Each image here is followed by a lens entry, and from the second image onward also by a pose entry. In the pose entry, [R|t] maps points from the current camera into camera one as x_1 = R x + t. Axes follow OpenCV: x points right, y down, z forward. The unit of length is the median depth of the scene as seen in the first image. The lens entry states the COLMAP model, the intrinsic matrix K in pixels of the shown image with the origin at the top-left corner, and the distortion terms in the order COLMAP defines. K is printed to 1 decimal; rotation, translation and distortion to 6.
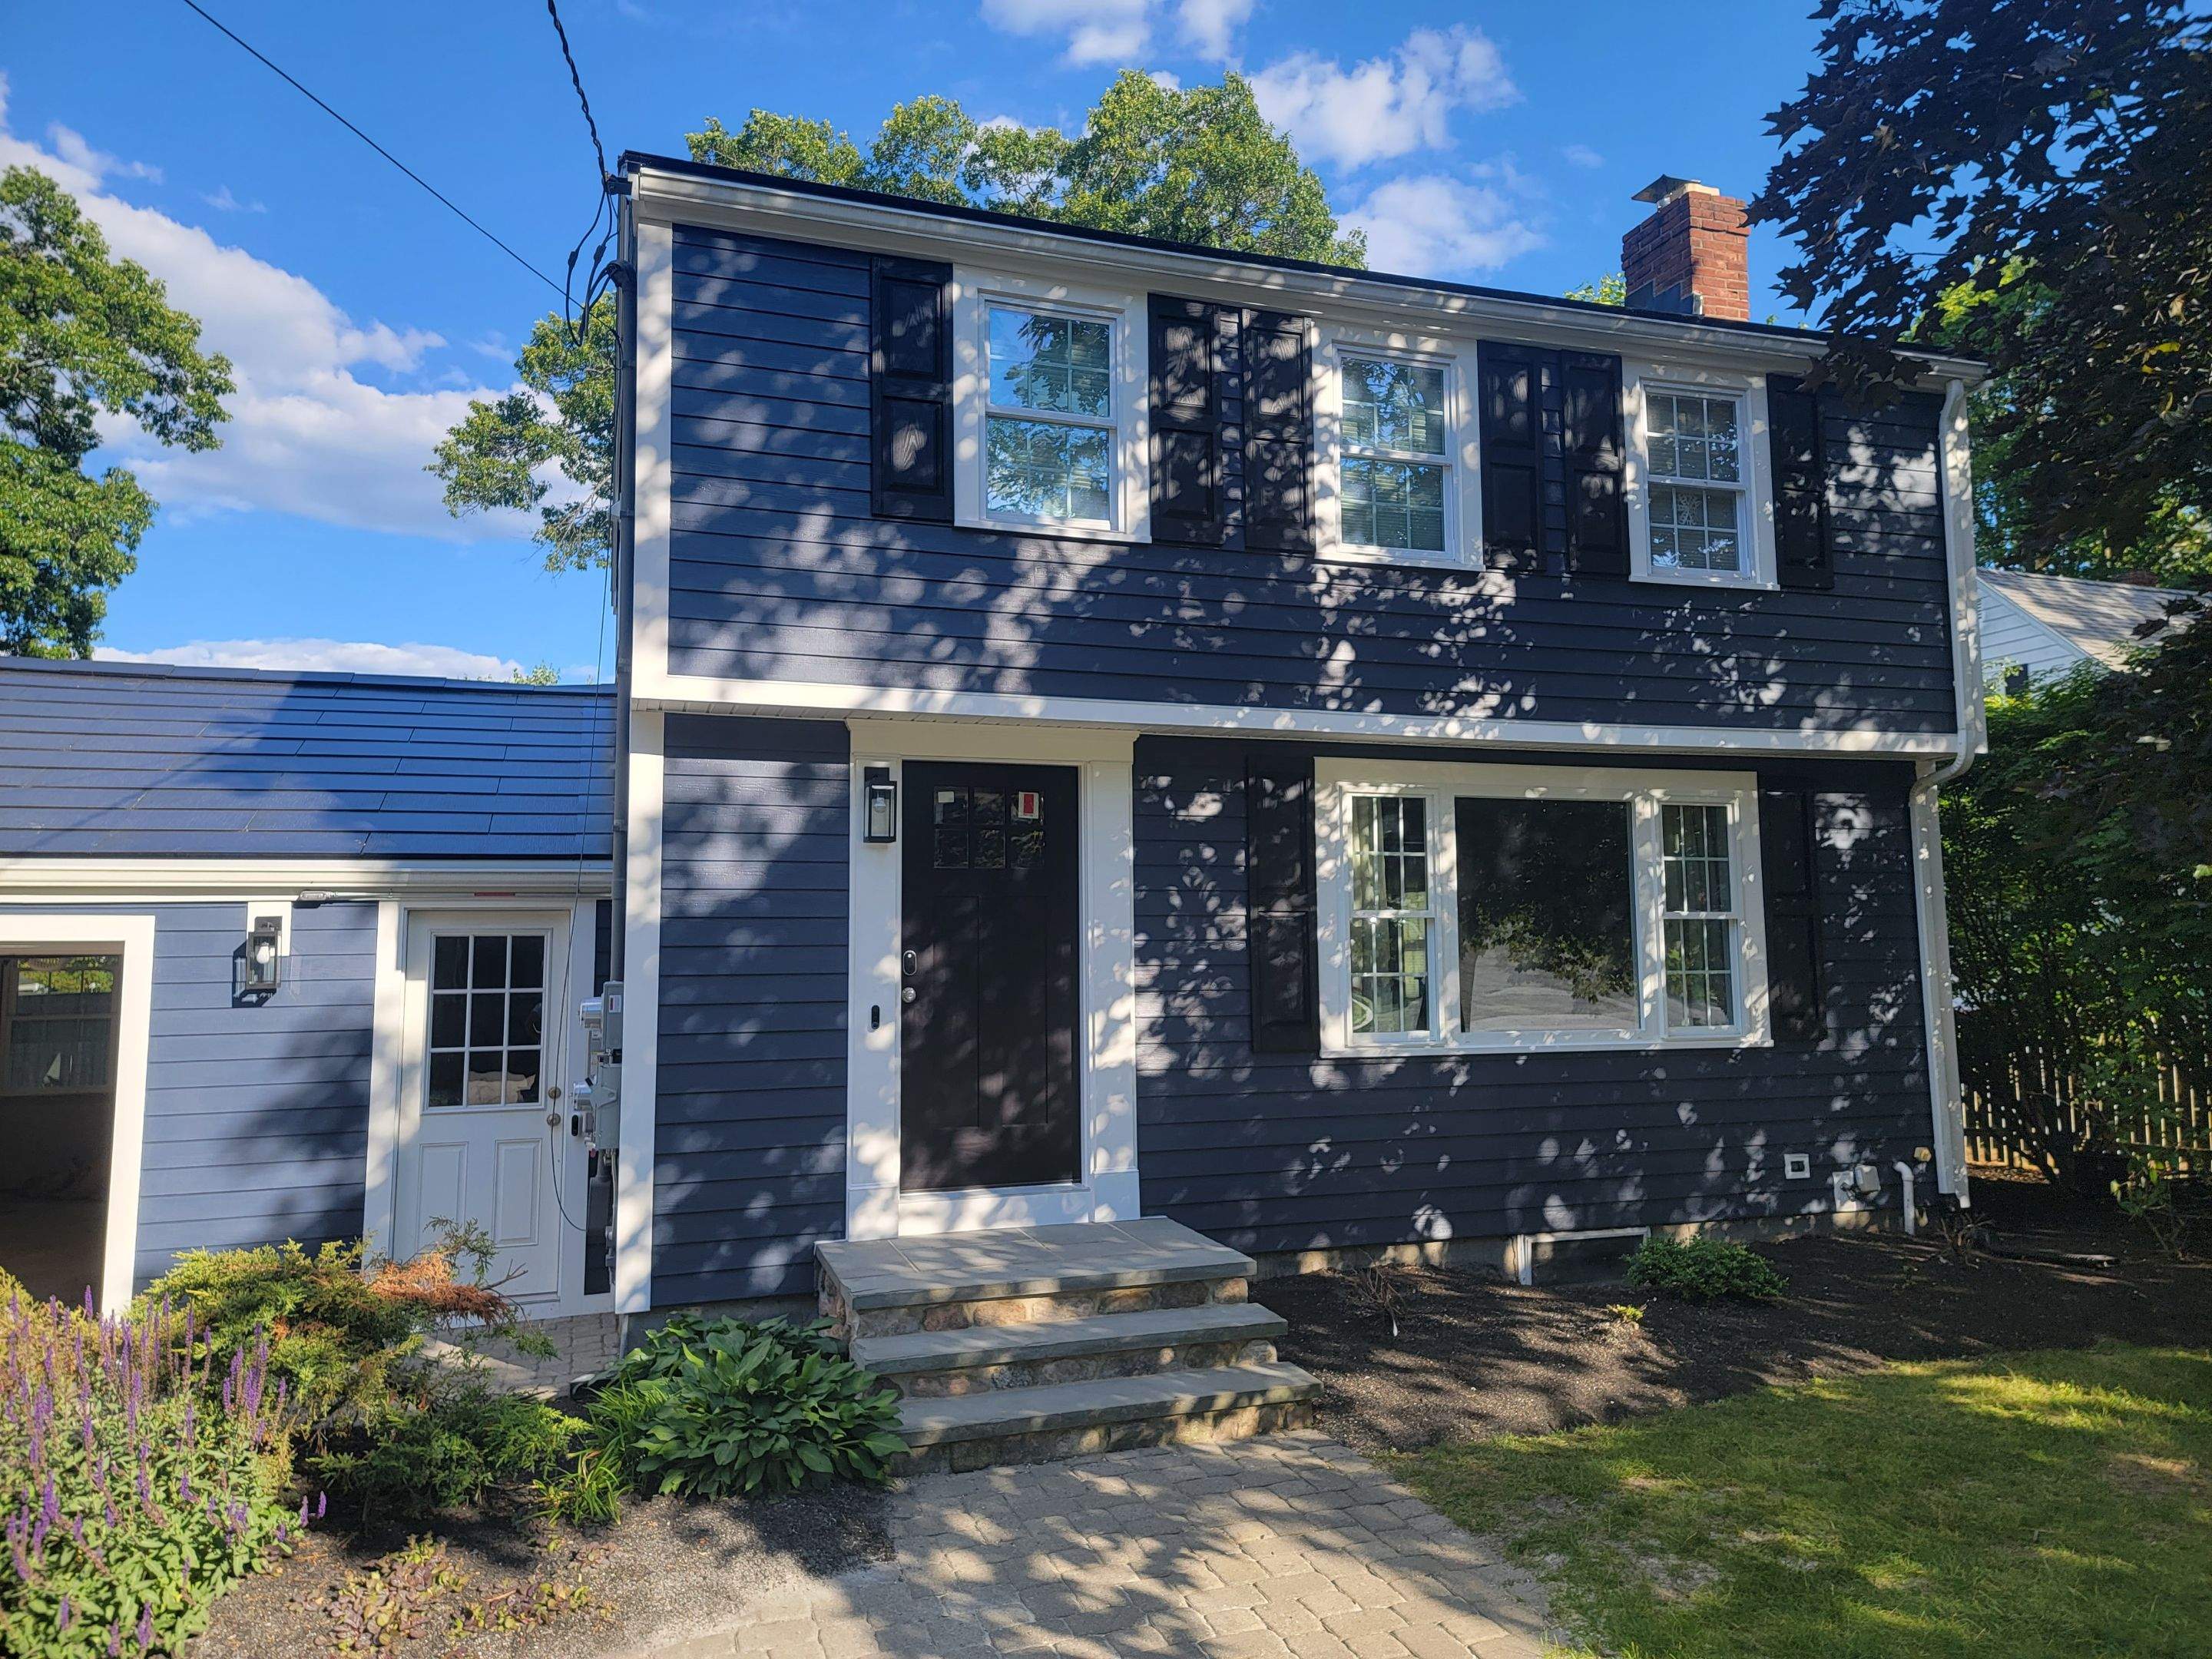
lens RADIAL K [[1533.1, 0, 1134.7], [0, 1533.1, 834.6], [0, 0, 1]] dist [0.081024, -0.075385]
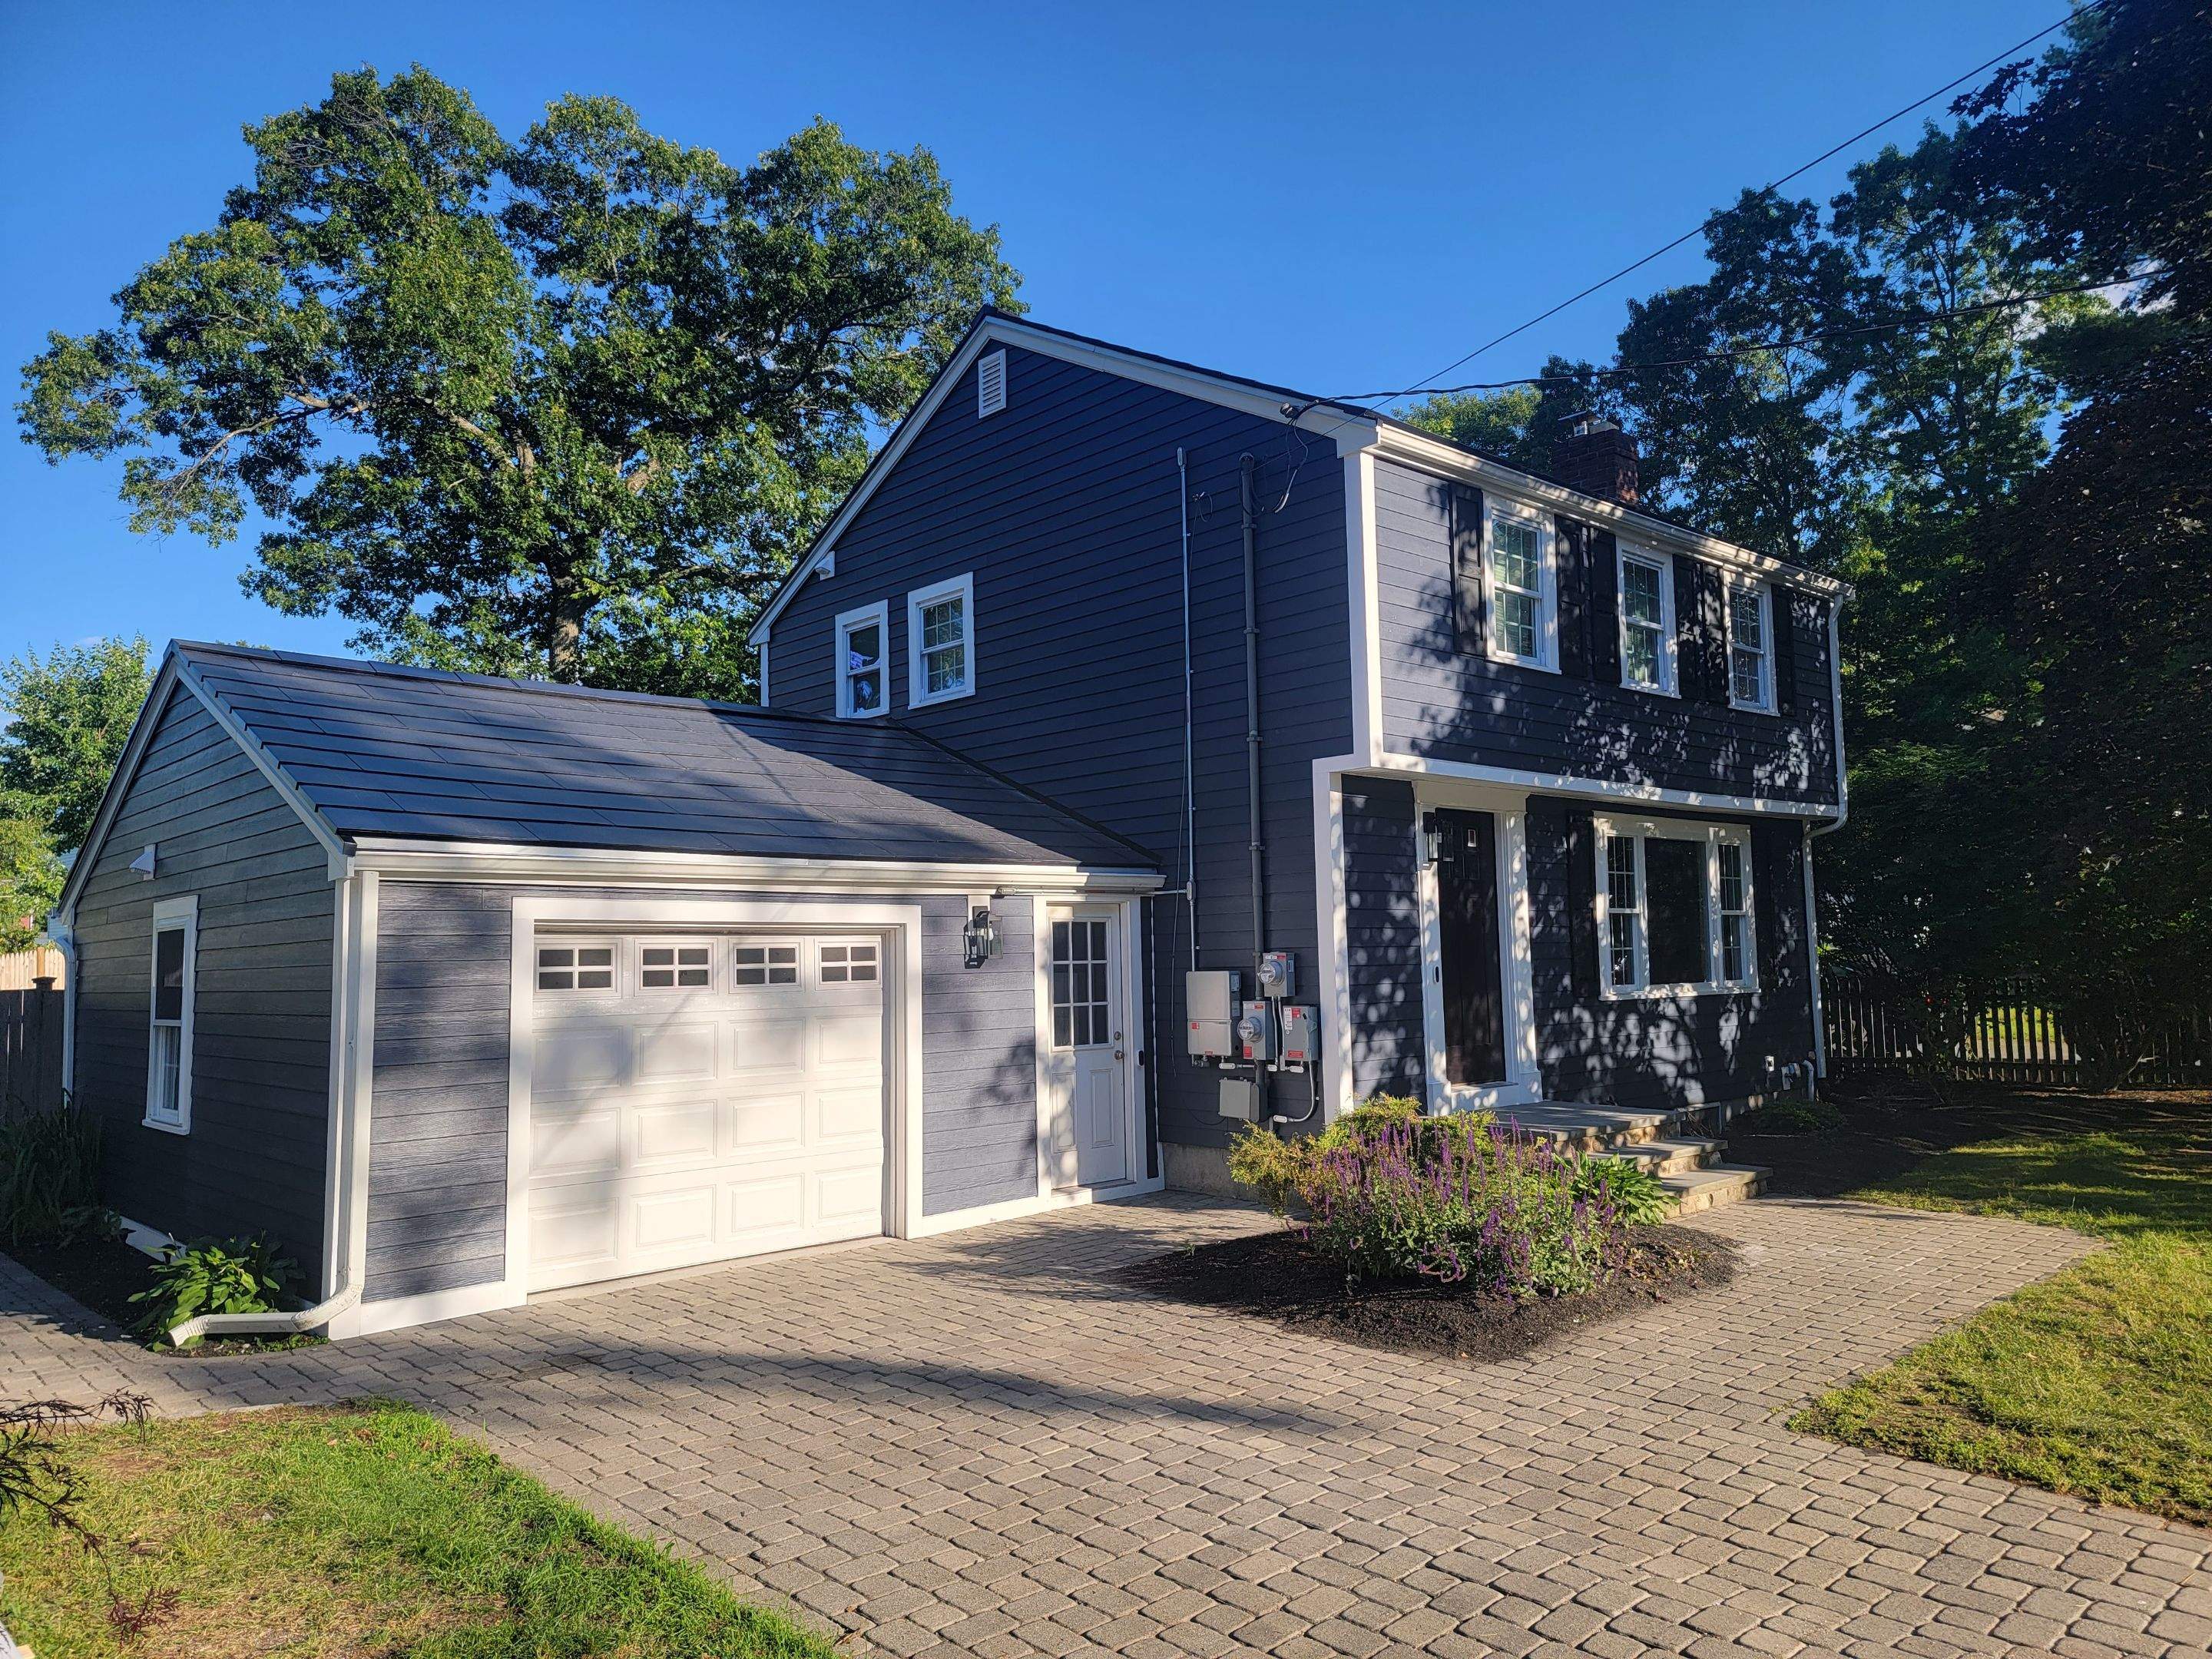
lens RADIAL K [[1520.5, 0, 1112.6], [0, 1520.5, 866.6], [0, 0, 1]] dist [0.075302, -0.041931]
pose [[0.916887, 0.016610, 0.398801, -0.990846], [-0.024150, 0.999612, 0.013888, -0.002763], [-0.398416, -0.022364, 0.916932, -0.253947]]
